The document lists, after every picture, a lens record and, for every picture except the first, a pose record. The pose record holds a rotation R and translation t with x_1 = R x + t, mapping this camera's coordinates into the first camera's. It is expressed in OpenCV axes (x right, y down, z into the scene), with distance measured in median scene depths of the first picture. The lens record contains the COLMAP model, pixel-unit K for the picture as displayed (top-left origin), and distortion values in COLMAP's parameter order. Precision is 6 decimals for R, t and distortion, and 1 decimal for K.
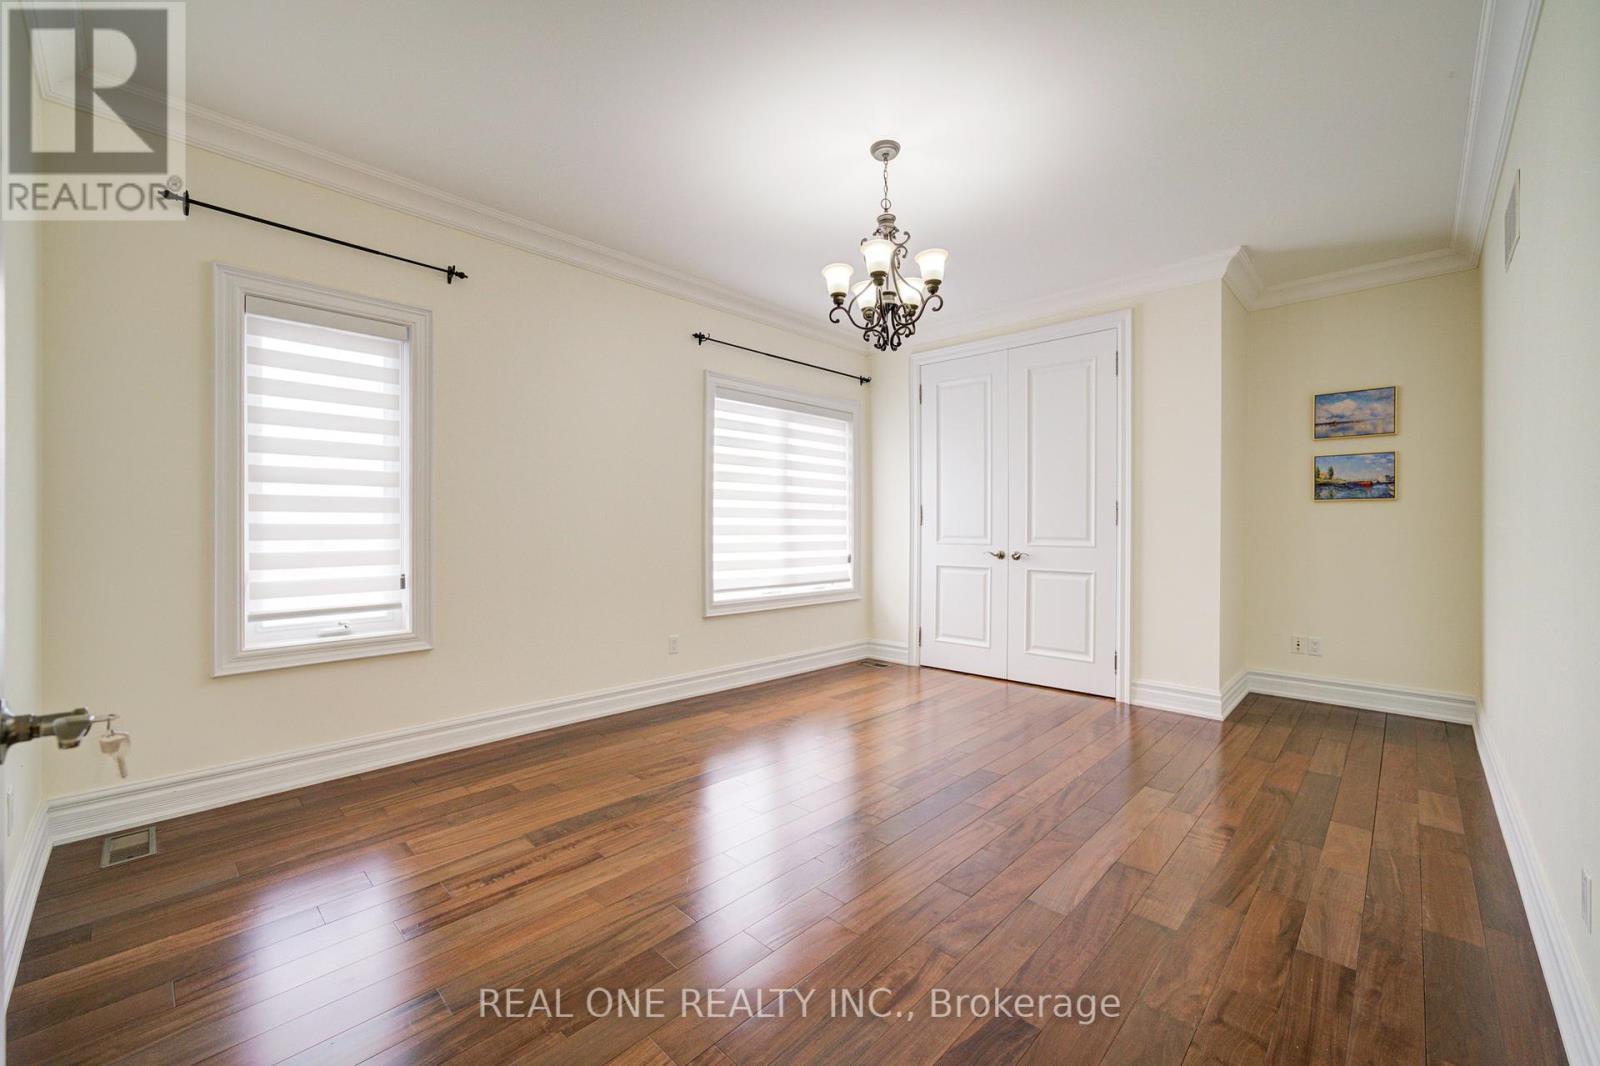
lens RADIAL K [[635.3, 0, 804.4], [0, 635.3, 525.1], [0, 0, 1]] dist [-0.023741, 0.005671]
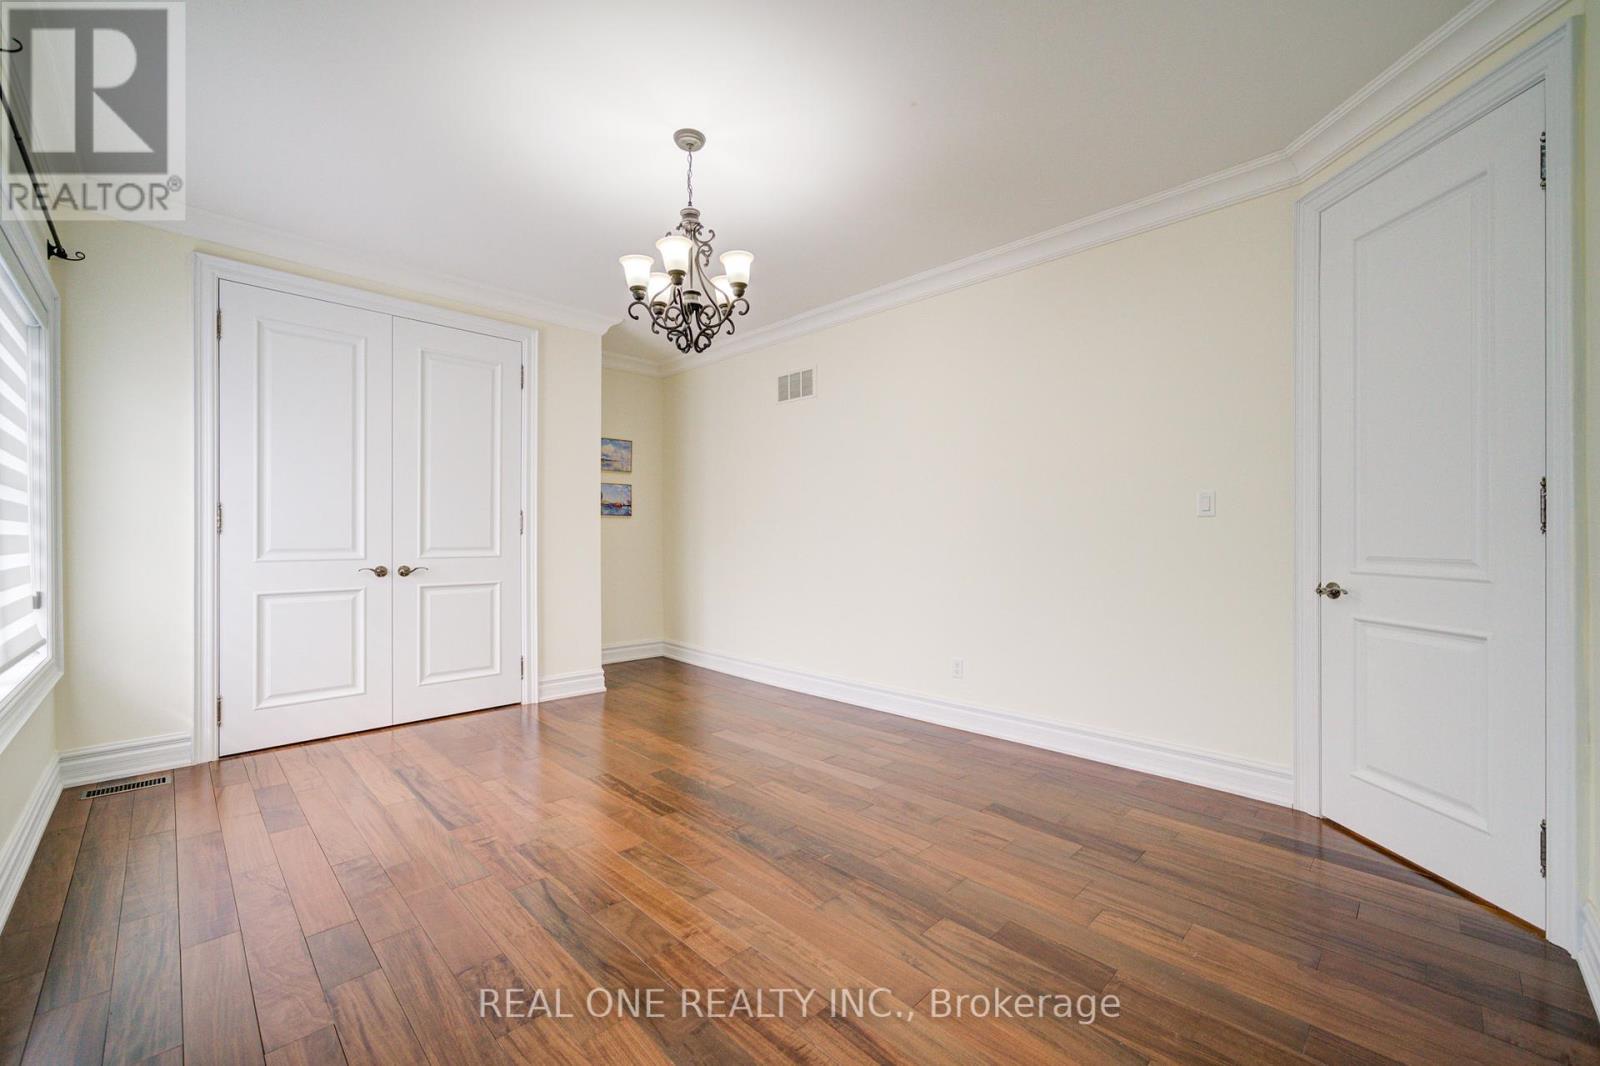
lens RADIAL K [[635.3, 0, 800.4], [0, 635.3, 532.2], [0, 0, 1]] dist [-0.023741, 0.005671]
pose [[0.037908, 0.003302, 0.999276, -0.538474], [-0.002472, 0.999992, -0.003210, -0.000281], [-0.999278, -0.002349, 0.037915, 0.527891]]
